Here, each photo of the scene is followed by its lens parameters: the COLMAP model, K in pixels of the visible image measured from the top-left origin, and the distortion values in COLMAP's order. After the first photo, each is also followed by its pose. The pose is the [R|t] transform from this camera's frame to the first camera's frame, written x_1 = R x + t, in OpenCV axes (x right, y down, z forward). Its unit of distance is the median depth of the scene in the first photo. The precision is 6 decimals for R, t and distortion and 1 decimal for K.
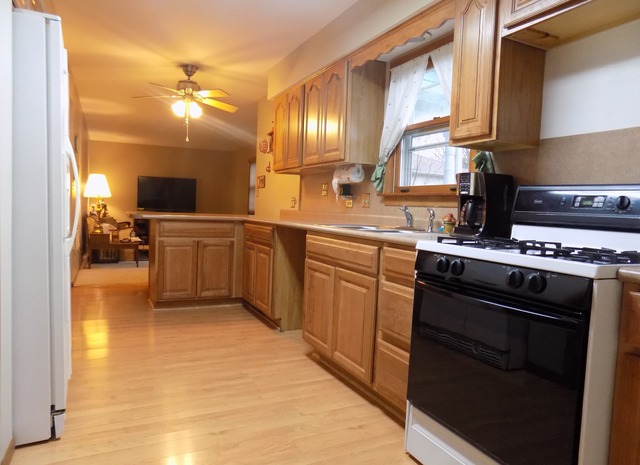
lens RADIAL K [[449.4, 0, 319.8], [0, 449.4, 228.5], [0, 0, 1]] dist [-0.013697, 0.000298]
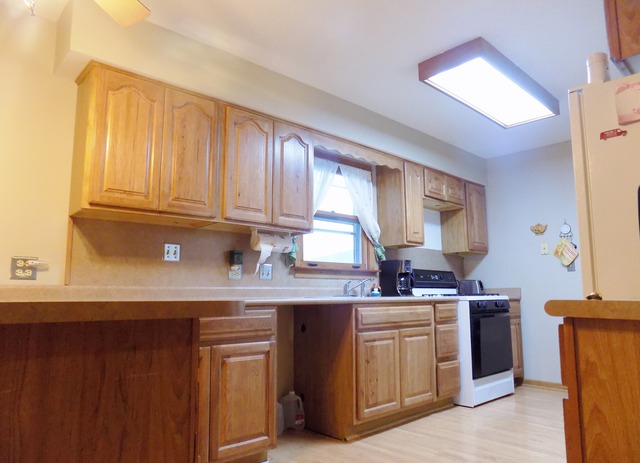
lens RADIAL K [[449.4, 0, 320.7], [0, 449.4, 237.8], [0, 0, 1]] dist [-0.013697, 0.000298]
pose [[-0.284853, 0.083708, 0.954909, -1.060210], [0.042054, 0.996312, -0.074793, -0.076851], [-0.957648, 0.018853, -0.287323, 1.518846]]
